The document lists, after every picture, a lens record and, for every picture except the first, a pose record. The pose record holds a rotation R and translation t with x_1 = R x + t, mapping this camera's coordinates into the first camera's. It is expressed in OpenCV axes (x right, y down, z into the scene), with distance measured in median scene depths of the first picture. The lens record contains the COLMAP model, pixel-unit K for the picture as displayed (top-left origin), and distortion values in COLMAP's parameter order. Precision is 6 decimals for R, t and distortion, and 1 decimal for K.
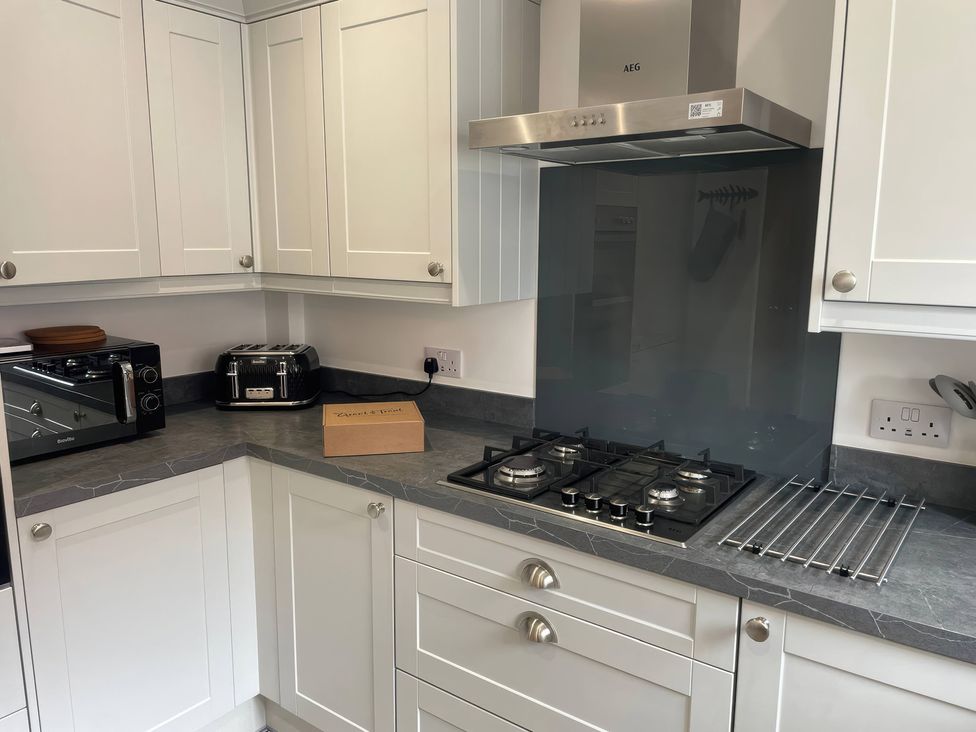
lens RADIAL K [[733.6, 0, 488.0], [0, 733.6, 366.0], [0, 0, 1]] dist [0.105135, -0.149446]
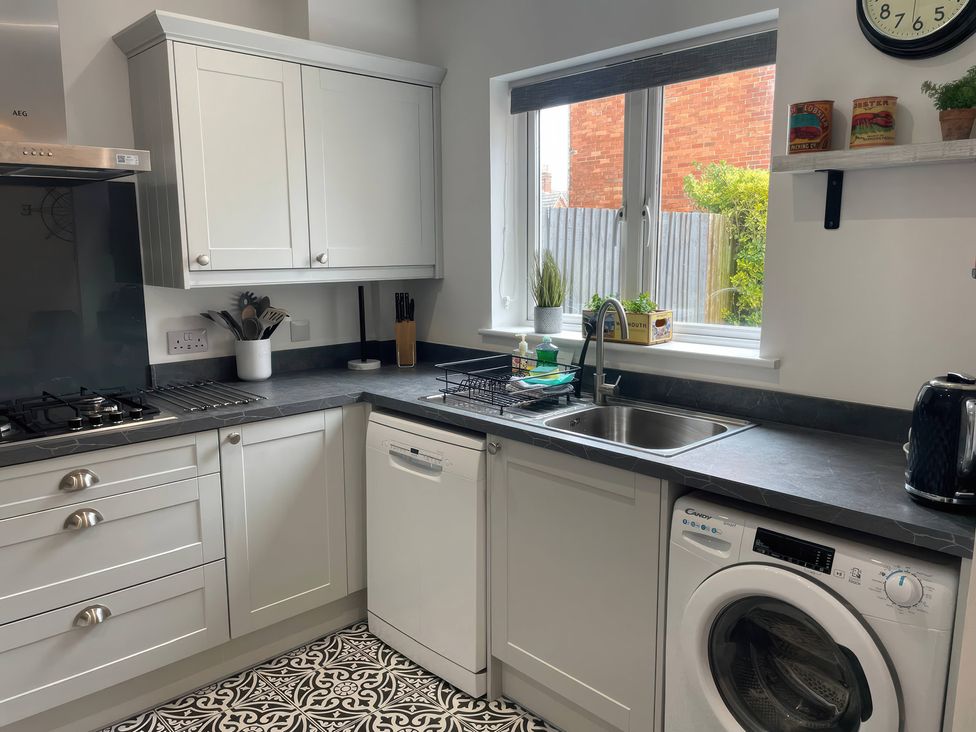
lens RADIAL K [[740.6, 0, 484.0], [0, 740.6, 360.7], [0, 0, 1]] dist [0.119775, -0.160286]
pose [[0.174726, -0.156788, 0.972054, -1.010764], [0.175715, 0.976358, 0.125897, 0.017783], [-0.968811, 0.148807, 0.198145, -0.035107]]
